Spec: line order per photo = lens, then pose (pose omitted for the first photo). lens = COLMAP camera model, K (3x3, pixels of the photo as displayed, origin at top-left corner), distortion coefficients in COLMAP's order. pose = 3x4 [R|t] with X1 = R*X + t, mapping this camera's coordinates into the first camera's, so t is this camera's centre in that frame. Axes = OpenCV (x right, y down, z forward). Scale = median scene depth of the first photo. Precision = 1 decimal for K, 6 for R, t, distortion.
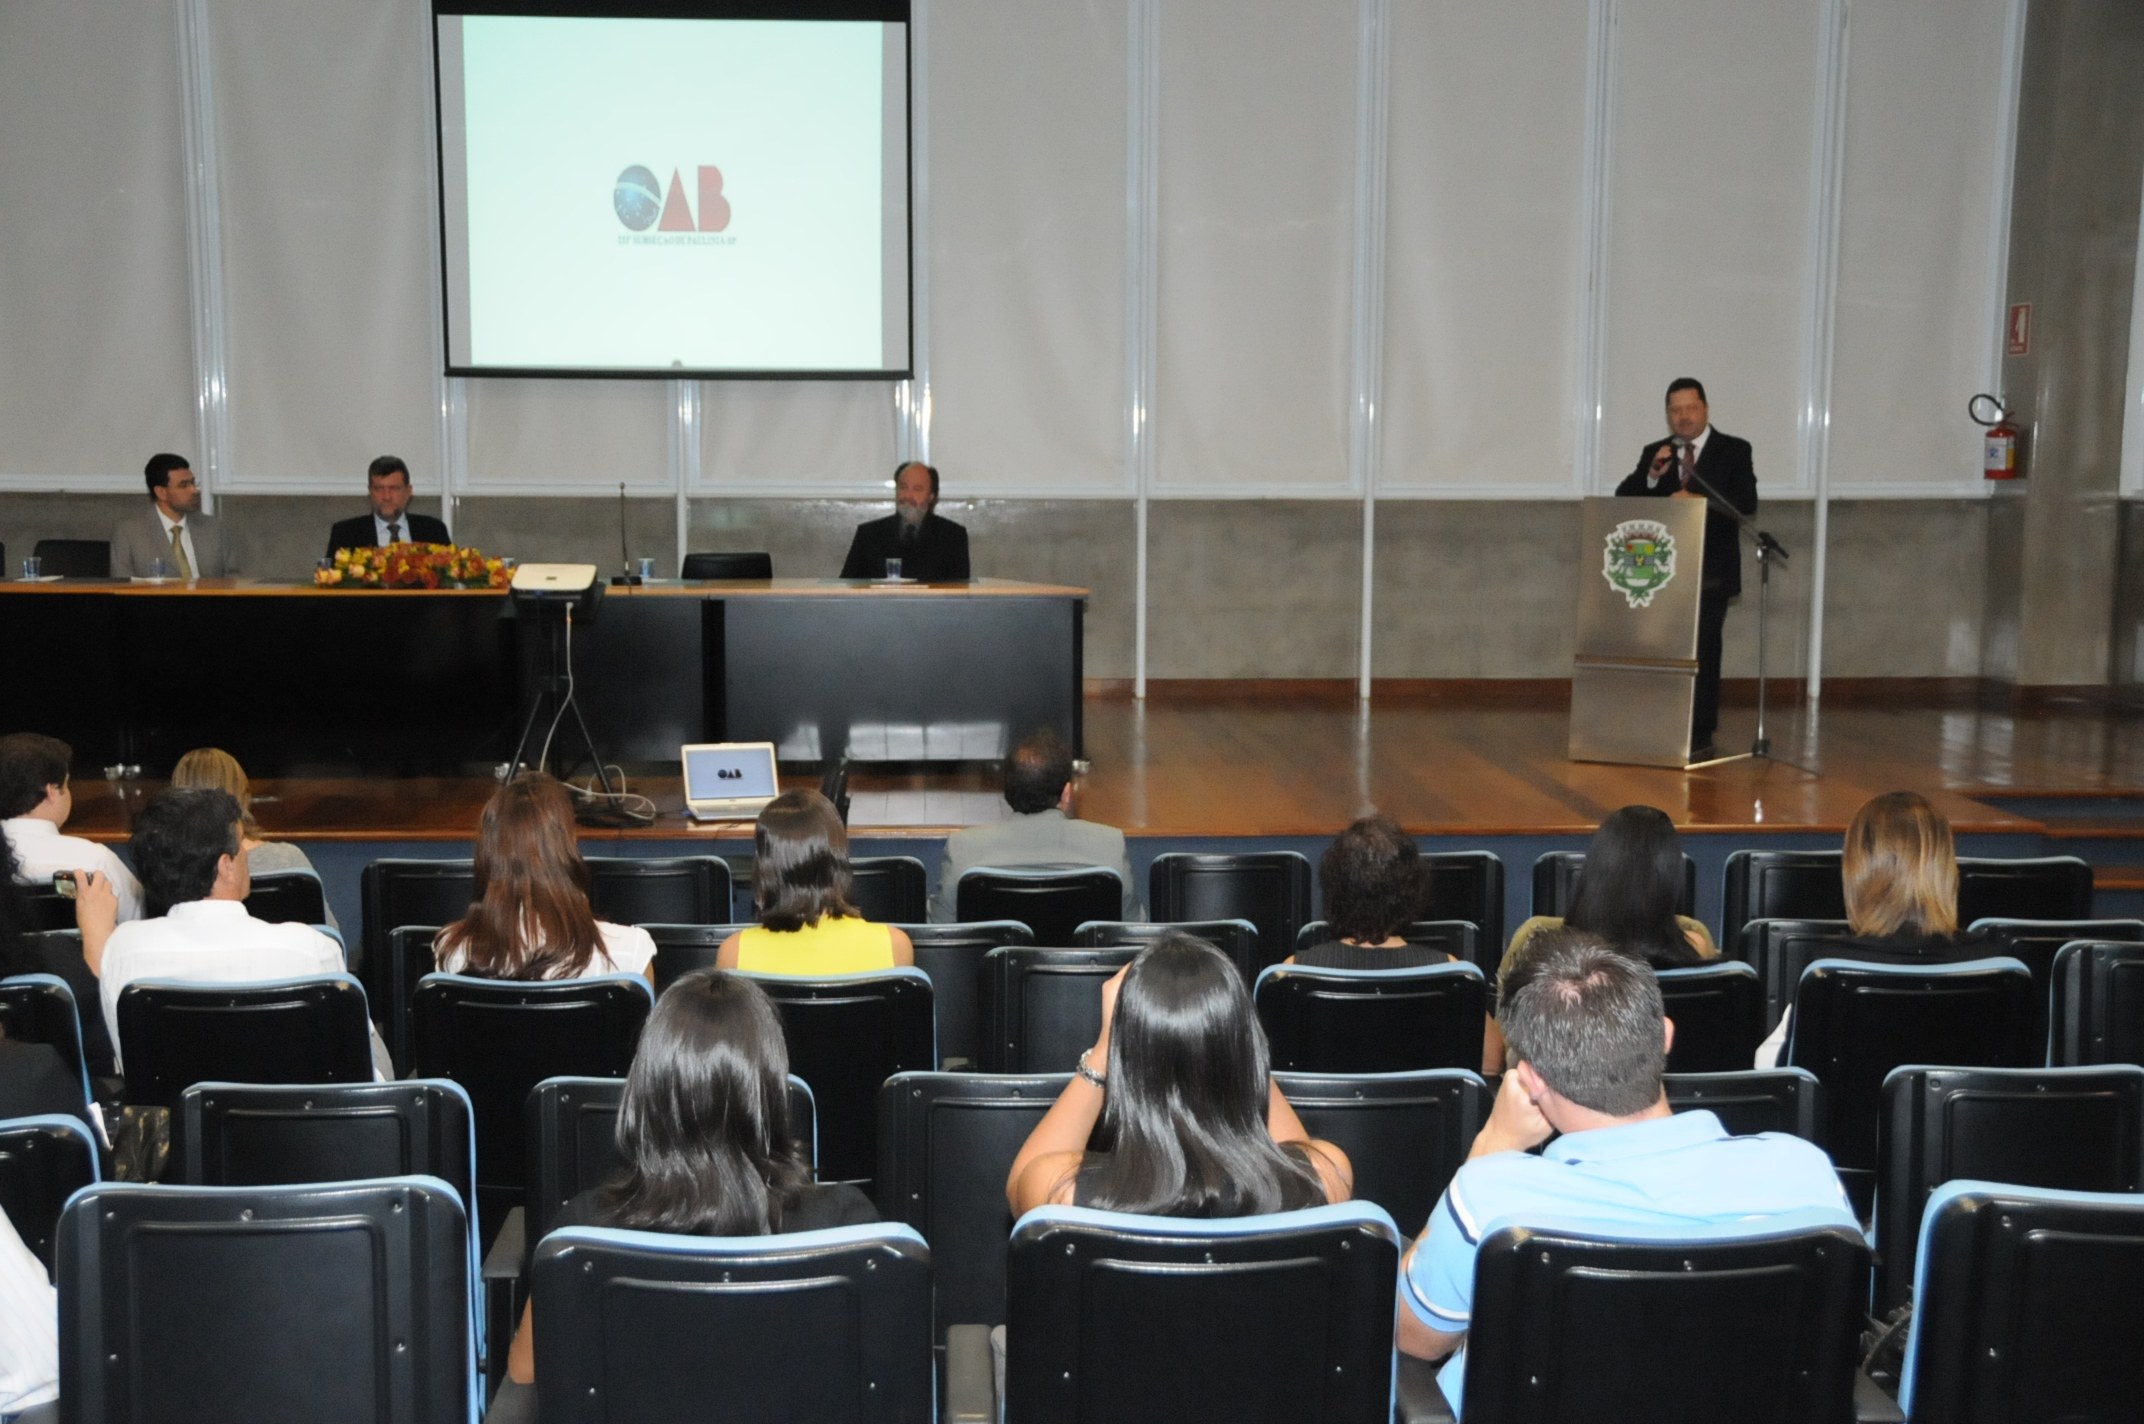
lens RADIAL K [[2789.1, 0, 1033.1], [0, 2789.1, 690.0], [0, 0, 1]] dist [0.103090, 0.000000]
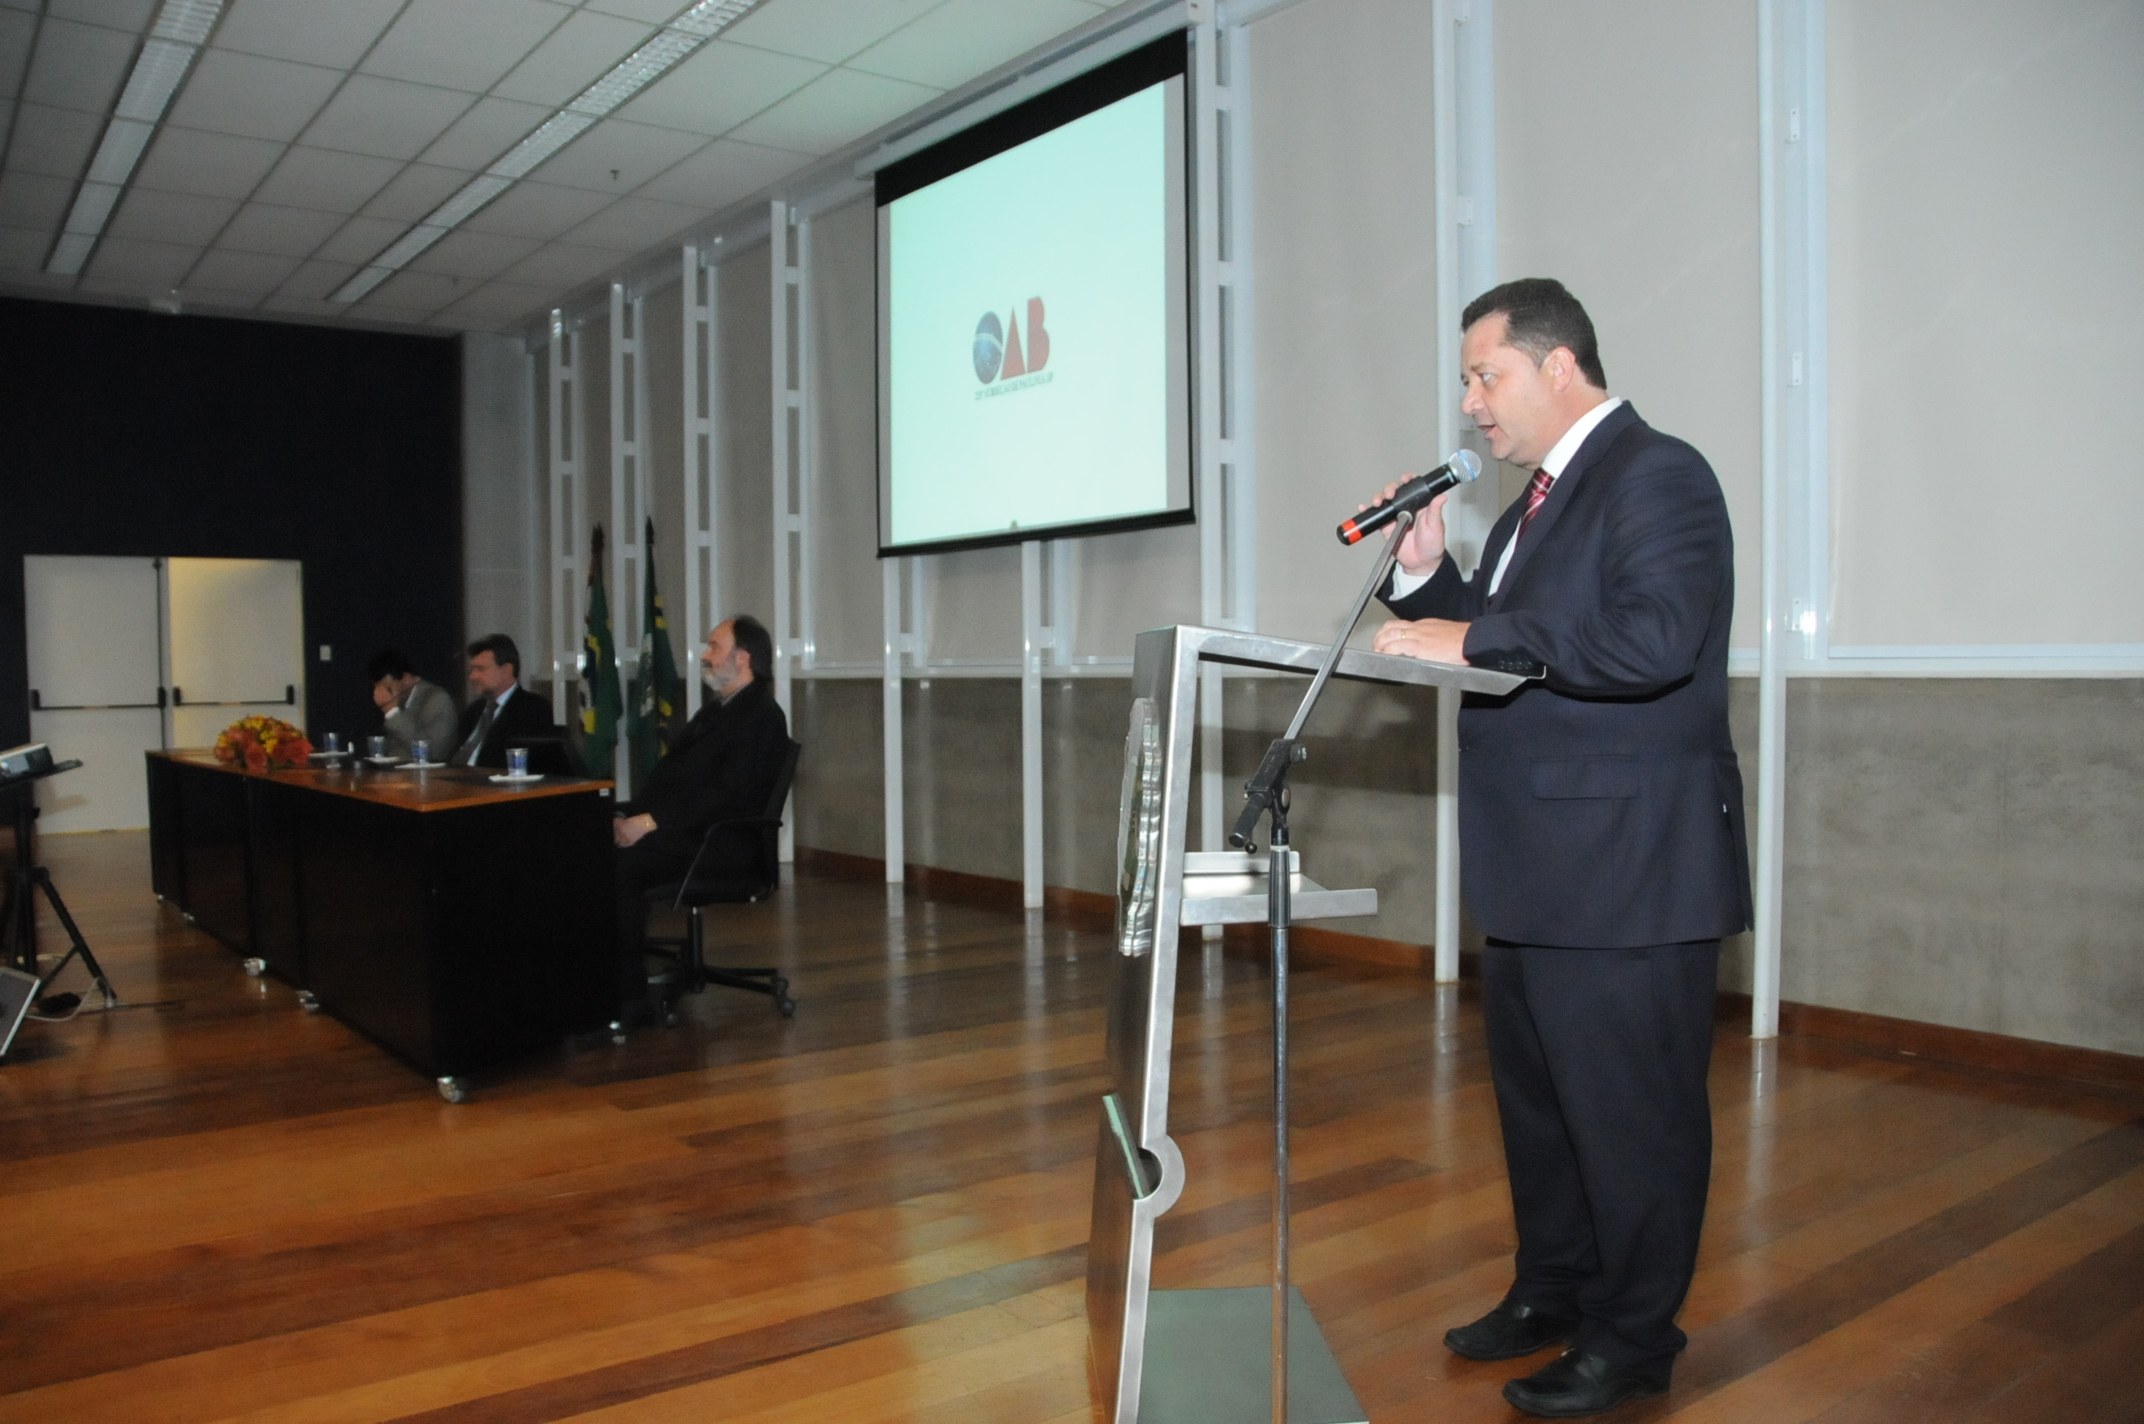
lens RADIAL K [[1678.4, 0, 1082.1], [0, 1678.4, 716.8], [0, 0, 1]] dist [-0.108856, 0.032854]
pose [[0.568913, 0.015247, -0.822256, 0.319292], [-0.074594, 0.996663, -0.033130, -0.041308], [0.819008, 0.080184, 0.568152, 0.727031]]
